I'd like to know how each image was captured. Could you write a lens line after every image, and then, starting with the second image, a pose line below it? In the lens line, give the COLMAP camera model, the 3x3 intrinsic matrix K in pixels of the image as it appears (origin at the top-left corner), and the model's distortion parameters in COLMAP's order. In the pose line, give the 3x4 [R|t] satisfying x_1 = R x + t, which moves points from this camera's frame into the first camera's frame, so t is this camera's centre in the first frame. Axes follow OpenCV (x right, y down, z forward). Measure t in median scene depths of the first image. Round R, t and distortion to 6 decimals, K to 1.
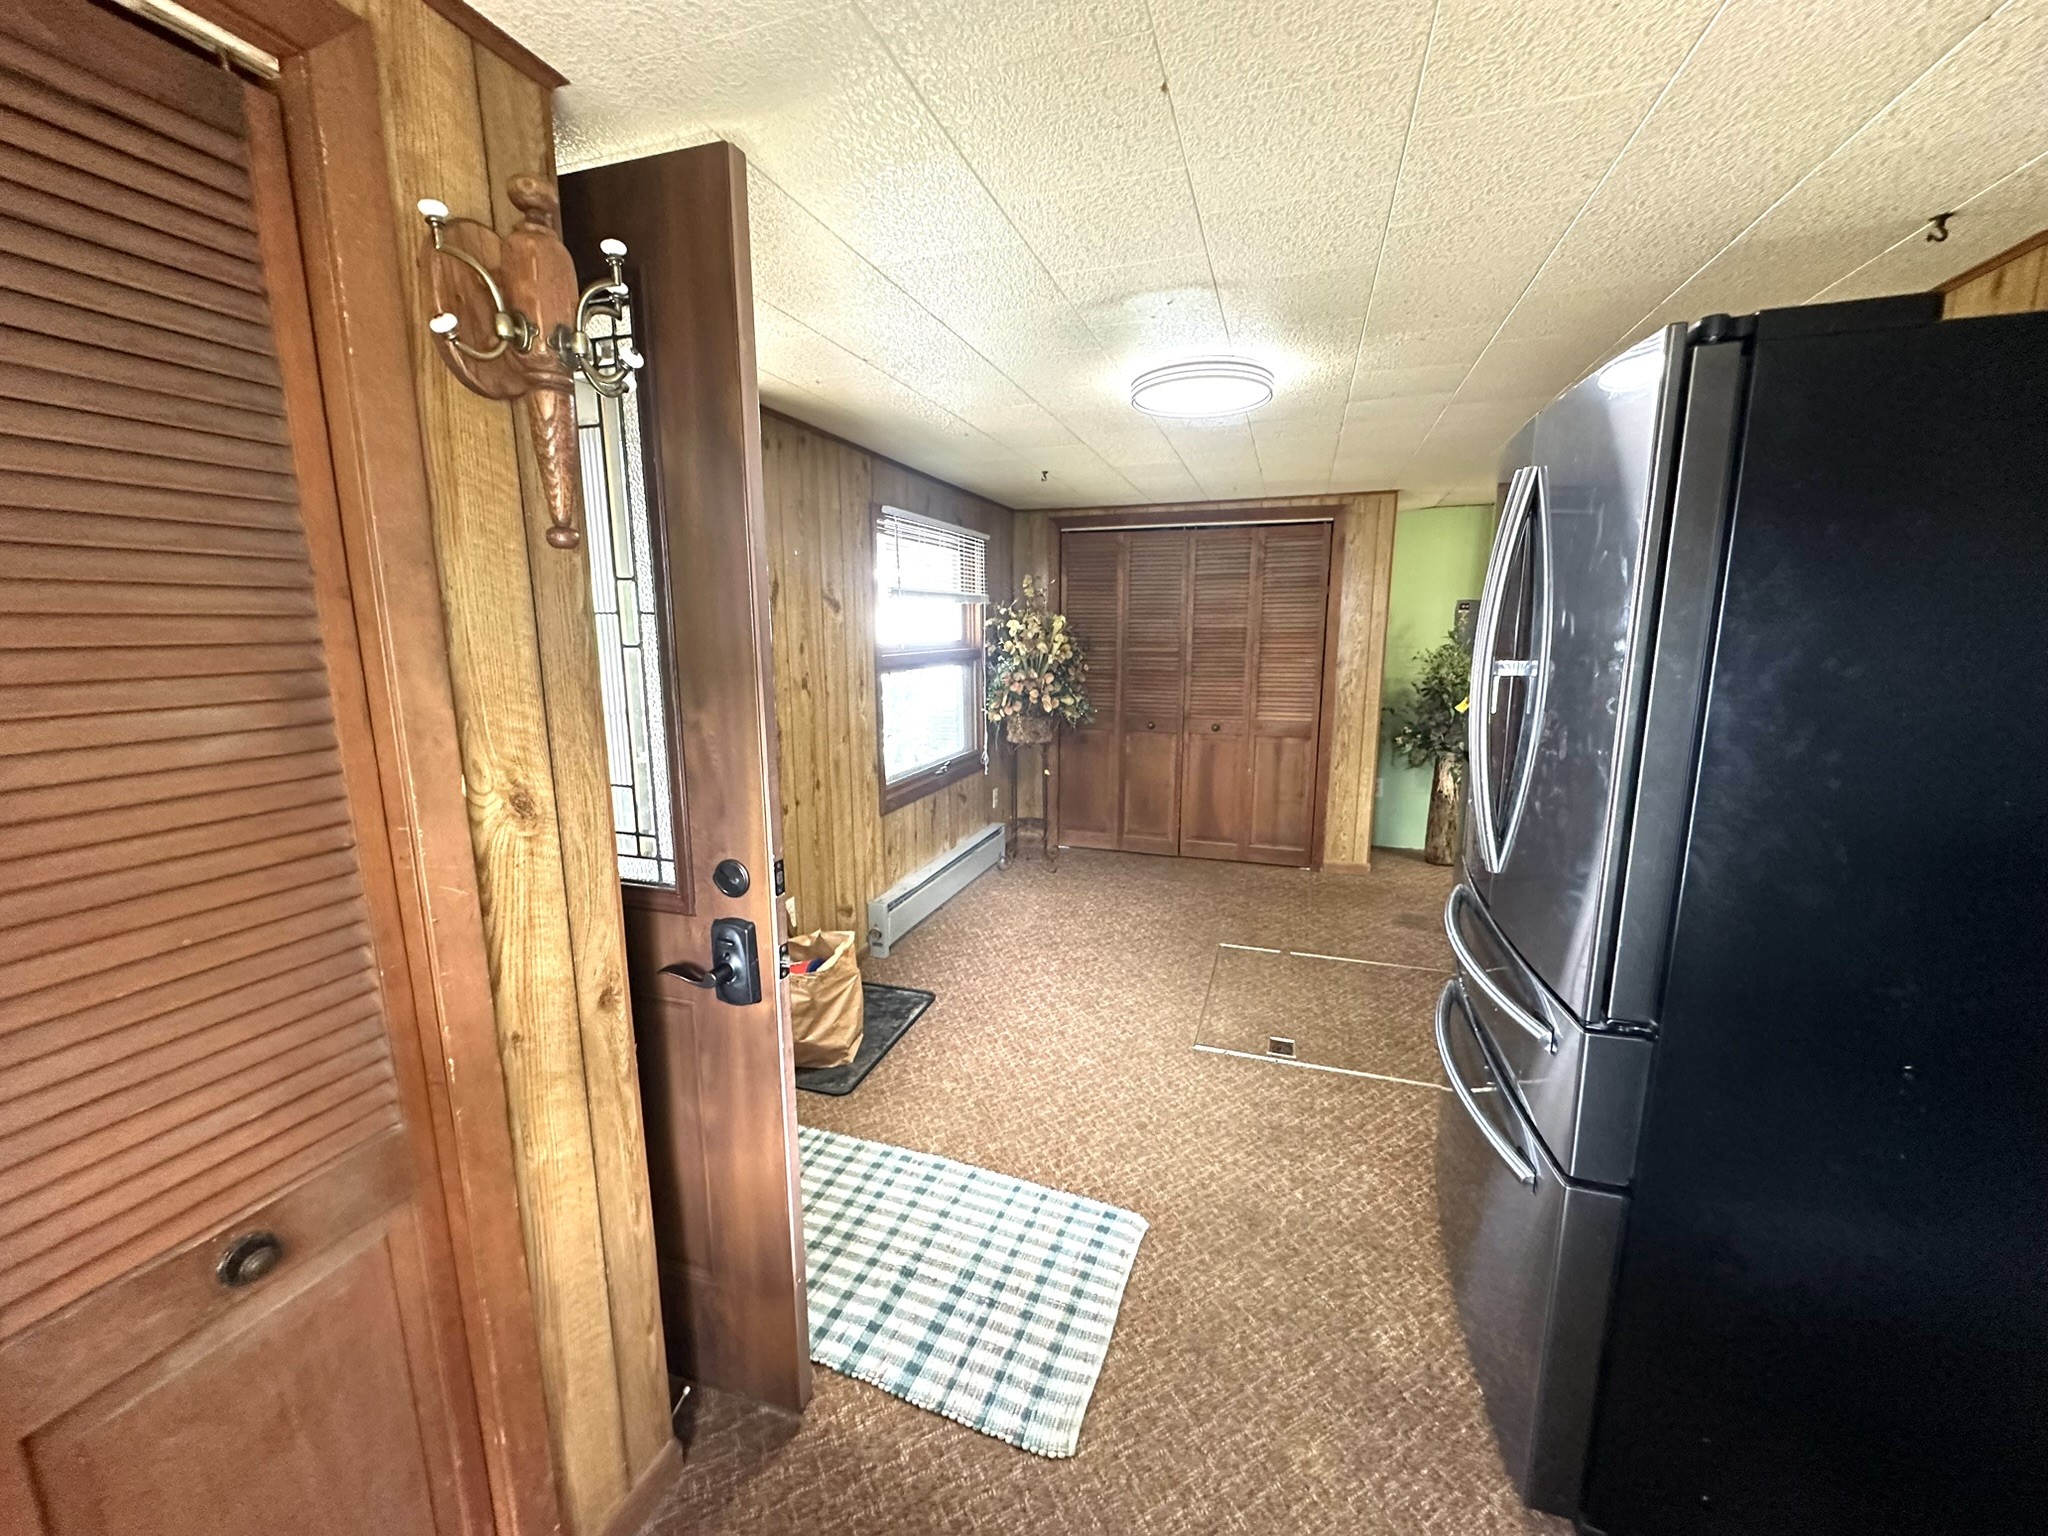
lens RADIAL K [[819.7, 0, 1033.7], [0, 819.7, 771.1], [0, 0, 1]] dist [-0.005314, 0.001447]
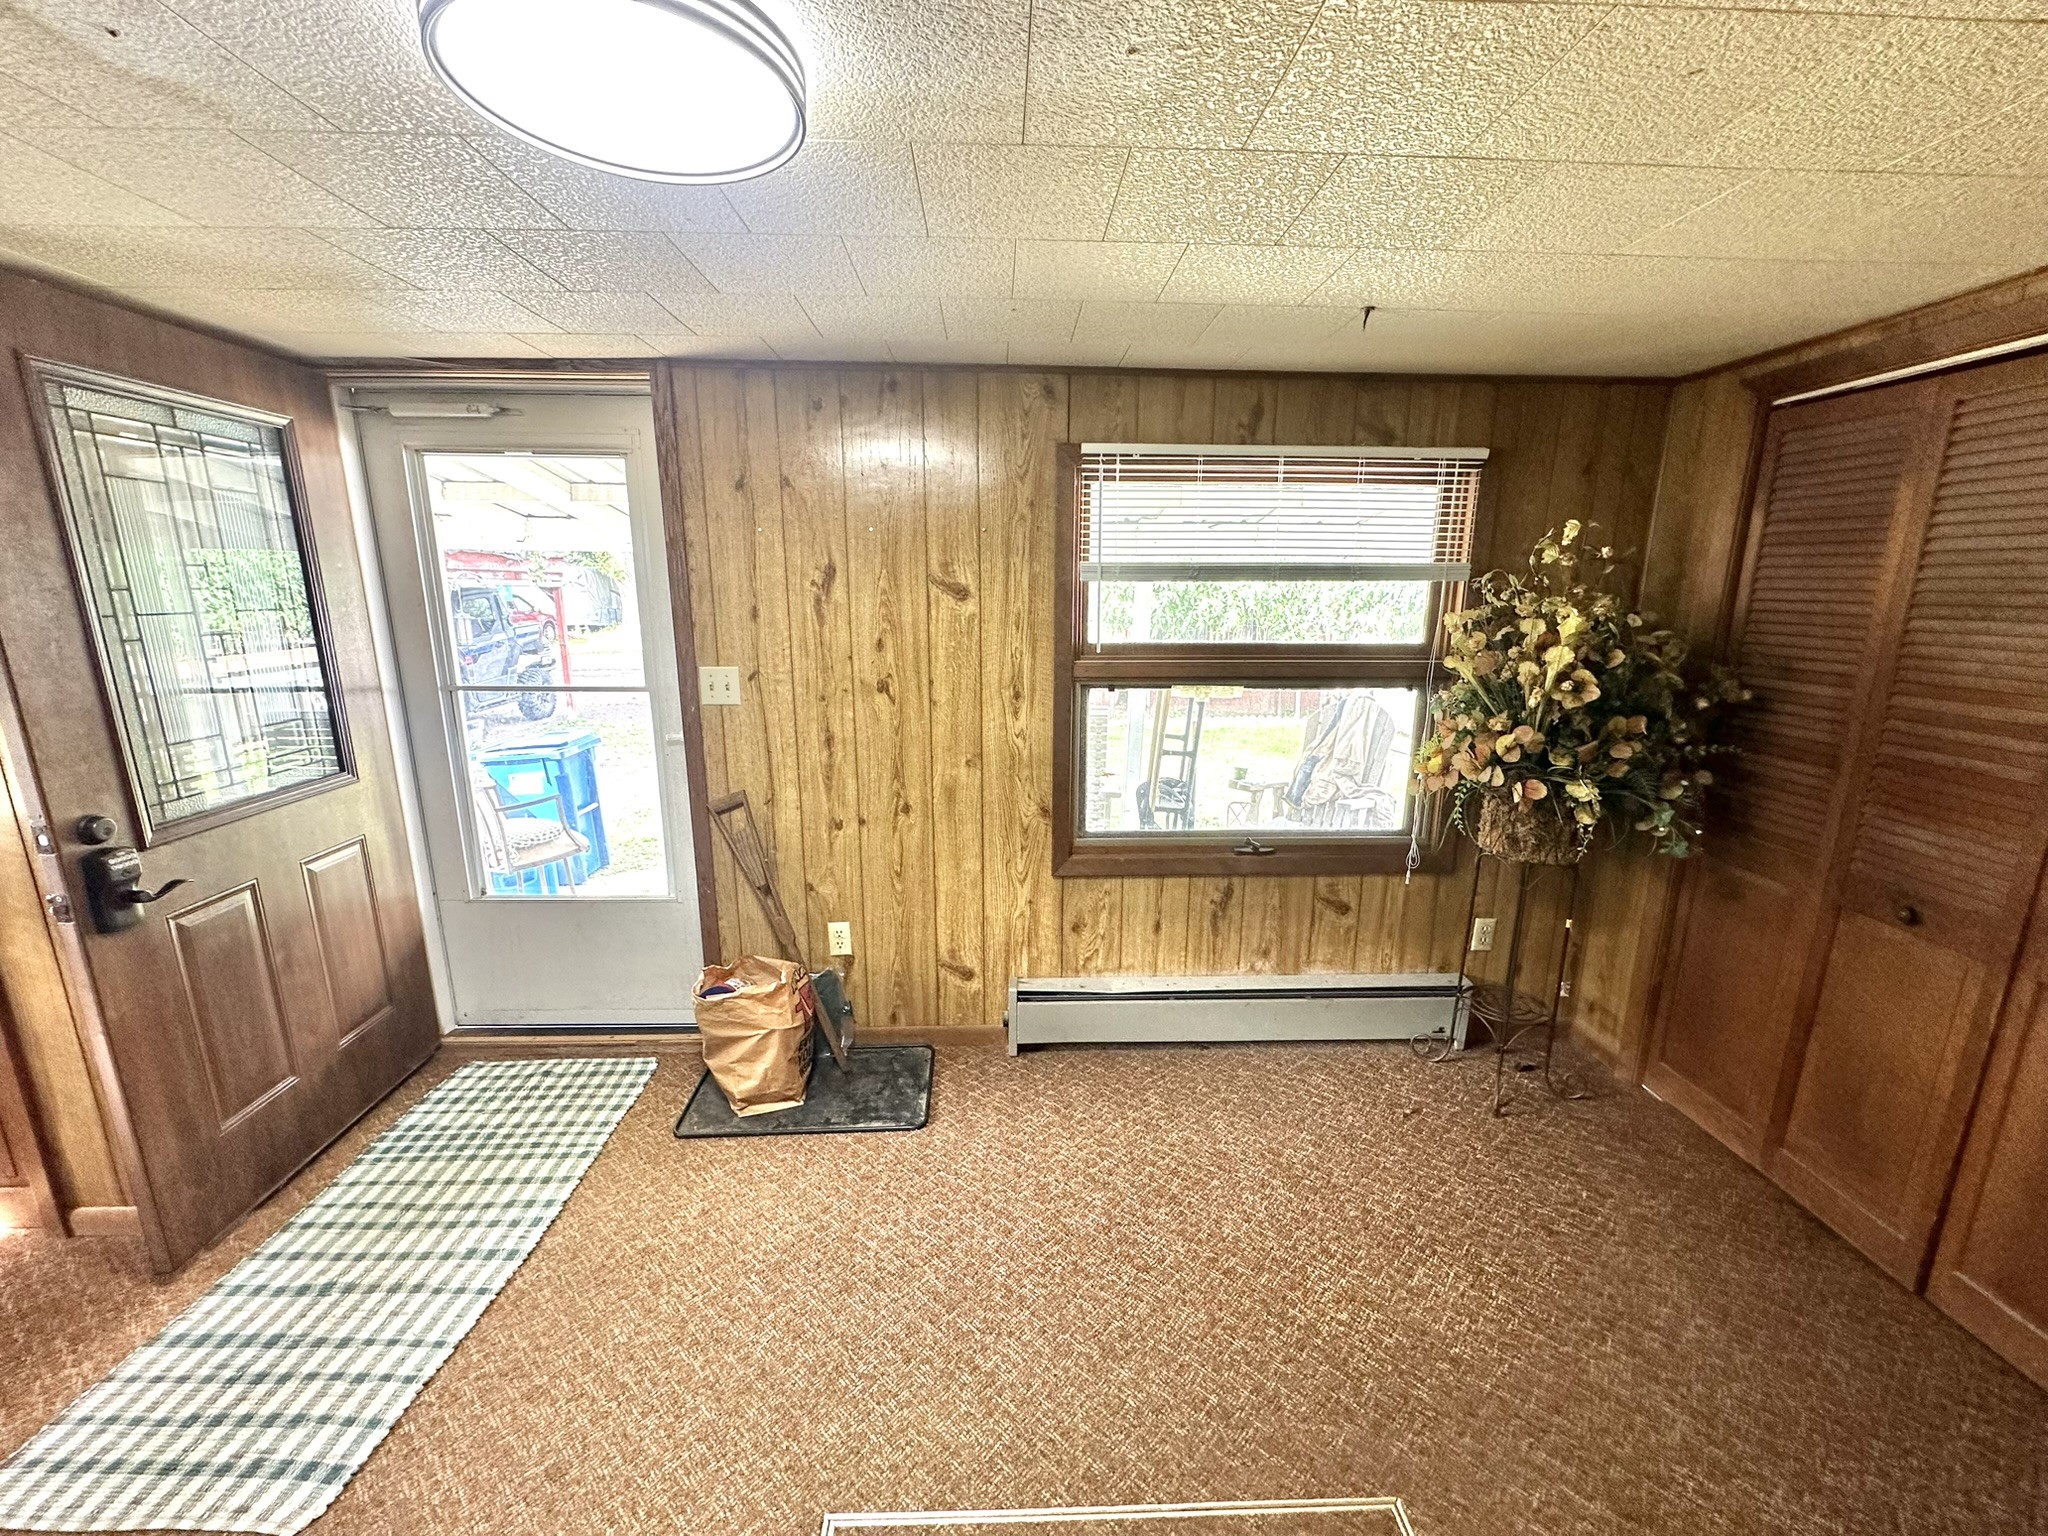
lens RADIAL K [[819.7, 0, 1020.4], [0, 819.7, 769.8], [0, 0, 1]] dist [-0.005314, 0.001447]
pose [[0.333113, 0.208182, -0.919617, 0.527488], [-0.173586, 0.972191, 0.157205, -0.171334], [0.926771, 0.107266, 0.359987, 0.797314]]
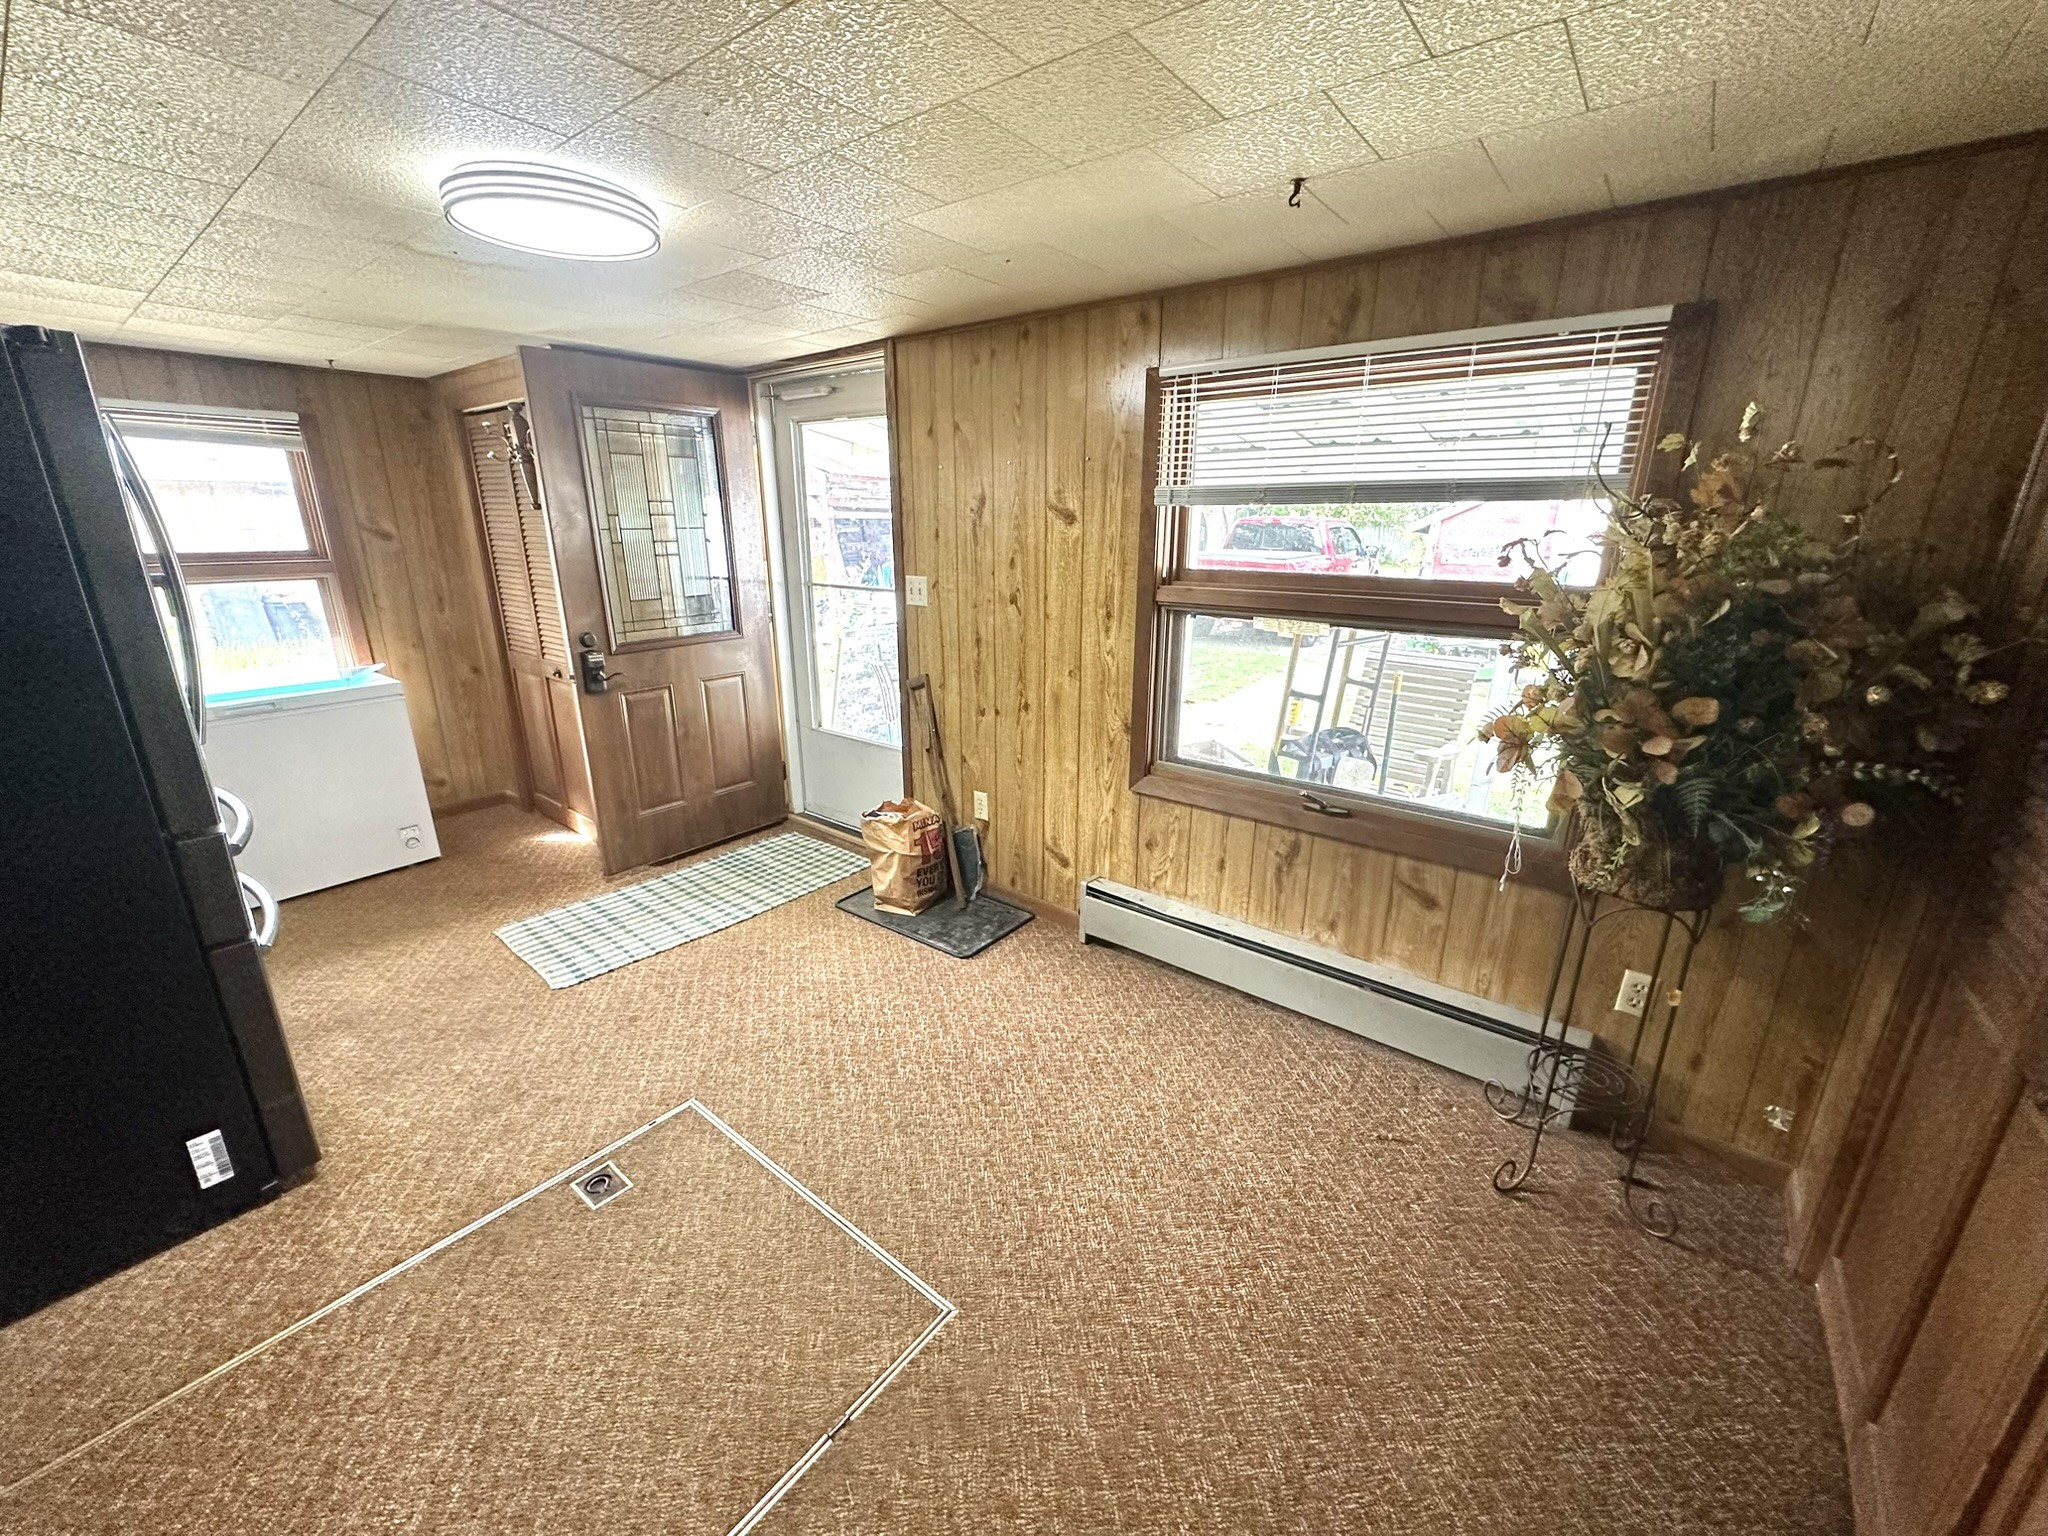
lens RADIAL K [[819.7, 0, 1016.0], [0, 819.7, 771.7], [0, 0, 1]] dist [-0.005314, 0.001447]
pose [[-0.365981, 0.274288, -0.889283, 0.621989], [-0.169598, 0.919918, 0.353535, -0.252208], [0.915038, 0.280208, -0.290154, 1.282183]]
